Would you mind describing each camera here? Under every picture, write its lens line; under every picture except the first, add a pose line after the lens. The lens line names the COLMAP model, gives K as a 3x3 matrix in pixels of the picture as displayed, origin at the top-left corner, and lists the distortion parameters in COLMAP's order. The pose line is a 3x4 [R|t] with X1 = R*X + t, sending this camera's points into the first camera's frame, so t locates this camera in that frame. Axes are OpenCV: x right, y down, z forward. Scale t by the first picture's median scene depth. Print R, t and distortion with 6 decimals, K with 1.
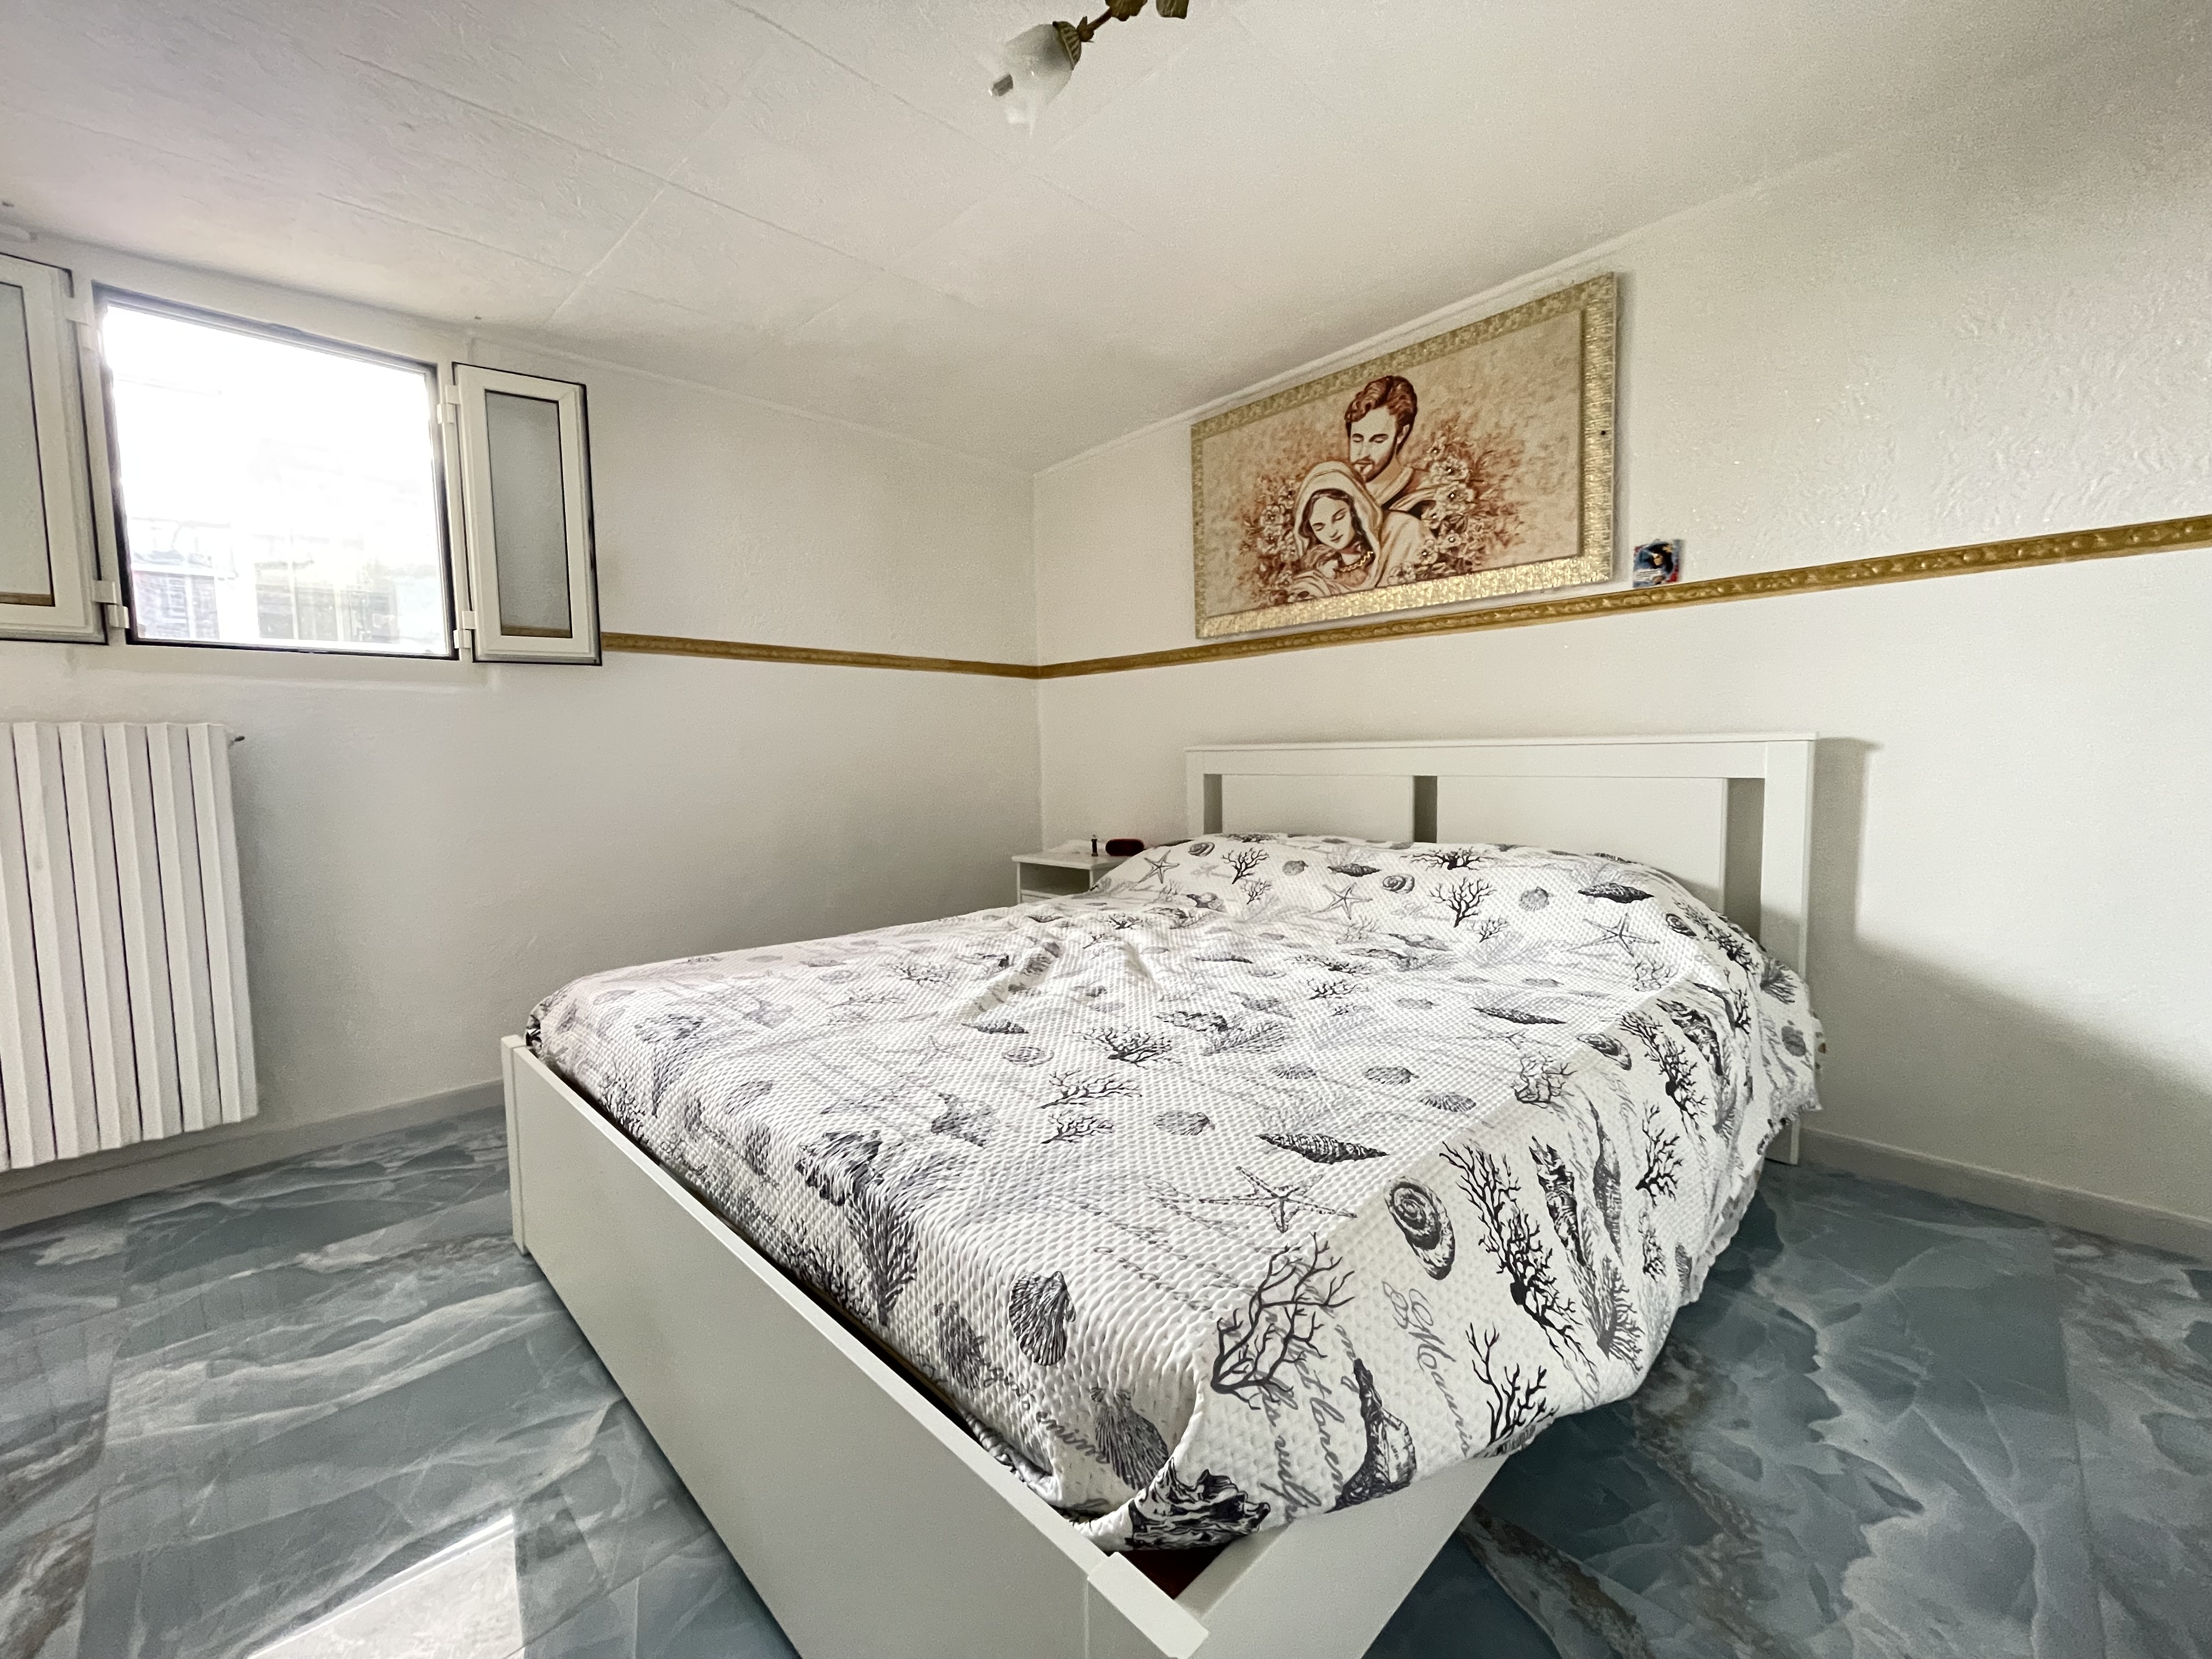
lens RADIAL K [[903.8, 0, 1099.2], [0, 903.8, 816.3], [0, 0, 1]] dist [-0.011706, -0.000129]
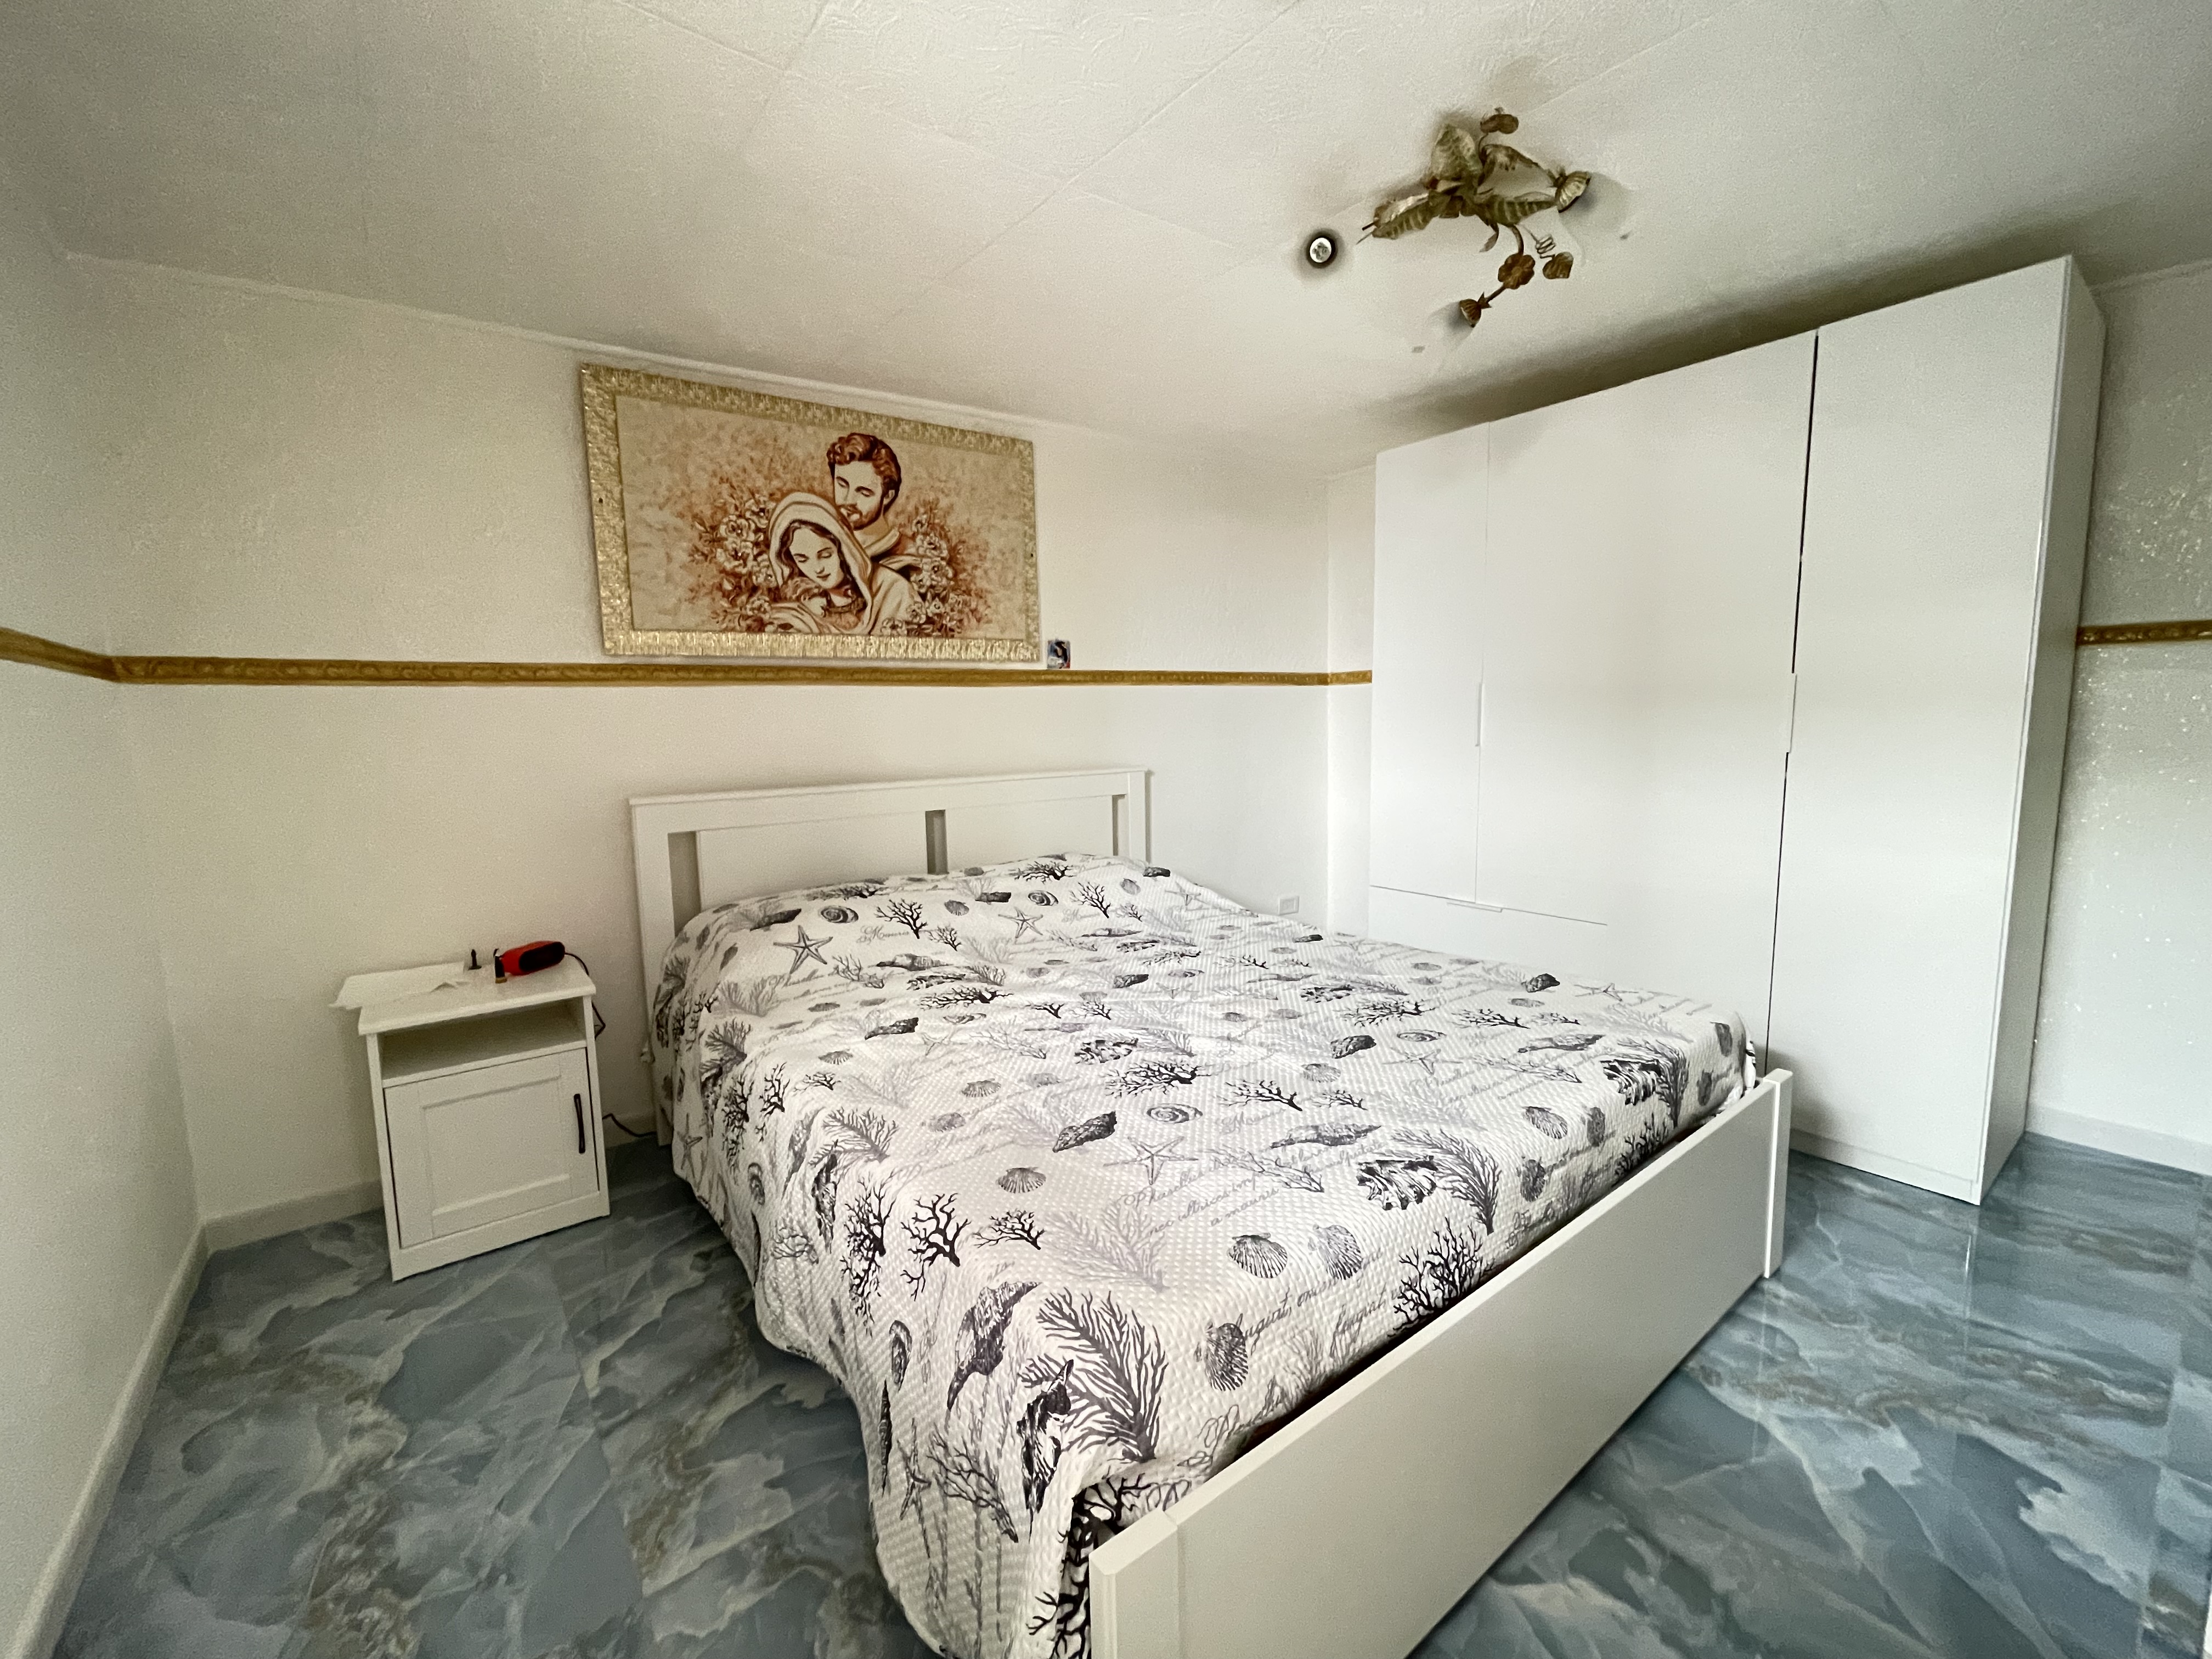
lens RADIAL K [[903.8, 0, 1099.2], [0, 903.8, 816.3], [0, 0, 1]] dist [-0.011706, -0.000129]
pose [[0.131217, -0.091535, 0.987119, -0.723274], [0.088201, 0.992857, 0.080343, -0.108172], [-0.987422, 0.076523, 0.138354, 0.624315]]
